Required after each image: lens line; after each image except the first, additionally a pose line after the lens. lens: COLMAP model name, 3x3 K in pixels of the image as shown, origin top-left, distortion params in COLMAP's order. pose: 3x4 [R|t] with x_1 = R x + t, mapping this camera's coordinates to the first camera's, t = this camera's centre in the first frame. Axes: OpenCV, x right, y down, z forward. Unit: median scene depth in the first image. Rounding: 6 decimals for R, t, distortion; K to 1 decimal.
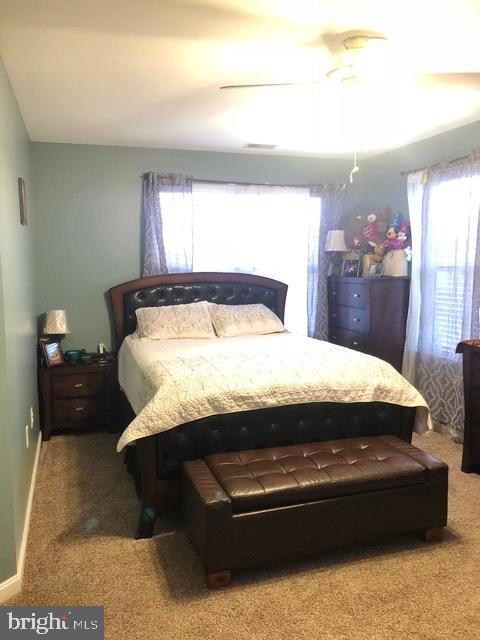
lens RADIAL K [[528.2, 0, 236.1], [0, 528.2, 319.4], [0, 0, 1]] dist [0.041098, -0.049991]
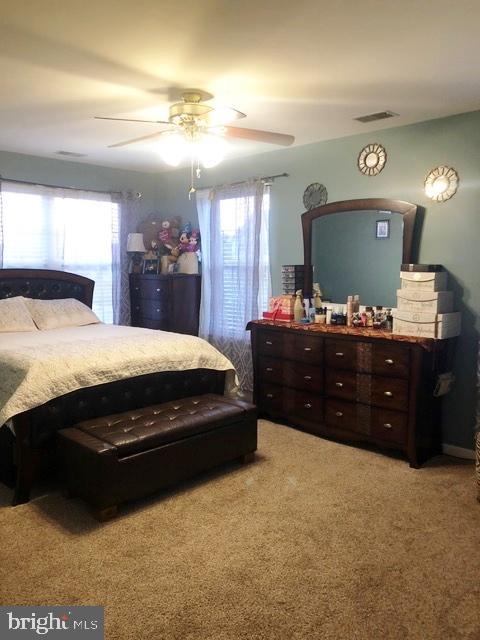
lens RADIAL K [[528.2, 0, 240.8], [0, 528.2, 321.4], [0, 0, 1]] dist [0.041098, -0.049991]
pose [[0.883444, -0.037851, 0.467006, -0.230757], [0.037759, 0.999241, 0.009559, 0.029338], [-0.467013, 0.009189, 0.884203, -0.176474]]
